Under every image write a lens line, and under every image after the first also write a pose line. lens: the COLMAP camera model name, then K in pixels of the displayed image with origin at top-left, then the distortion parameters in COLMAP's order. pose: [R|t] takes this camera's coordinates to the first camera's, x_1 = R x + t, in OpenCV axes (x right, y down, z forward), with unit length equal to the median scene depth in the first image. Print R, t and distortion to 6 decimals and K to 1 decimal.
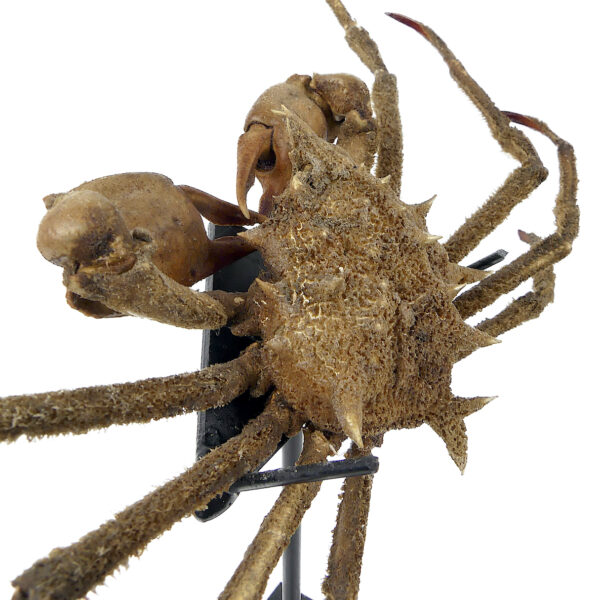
lens RADIAL K [[741.2, 0, 300.0], [0, 741.2, 300.0], [0, 0, 1]] dist [-0.008003, -0.025641]
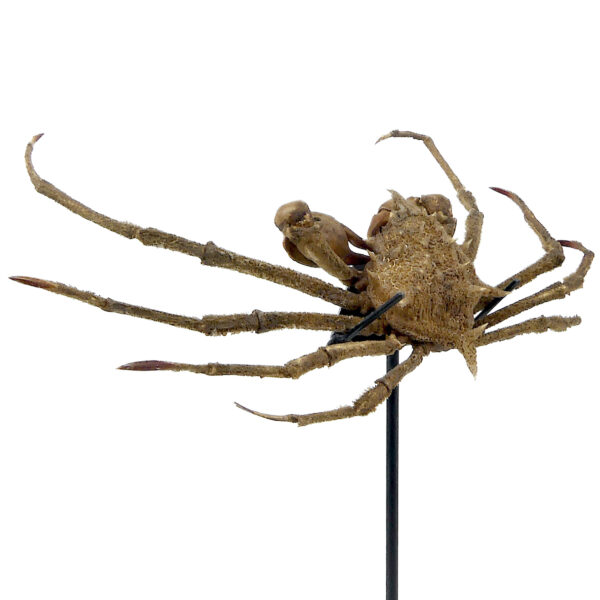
lens RADIAL K [[741.2, 0, 300.0], [0, 741.2, 300.0], [0, 0, 1]] dist [-0.008003, -0.025641]
pose [[0.967096, 0.052442, -0.248946, 0.257198], [-0.127333, 0.946916, -0.295187, 0.666752], [0.220251, 0.317174, 0.922437, -0.851886]]
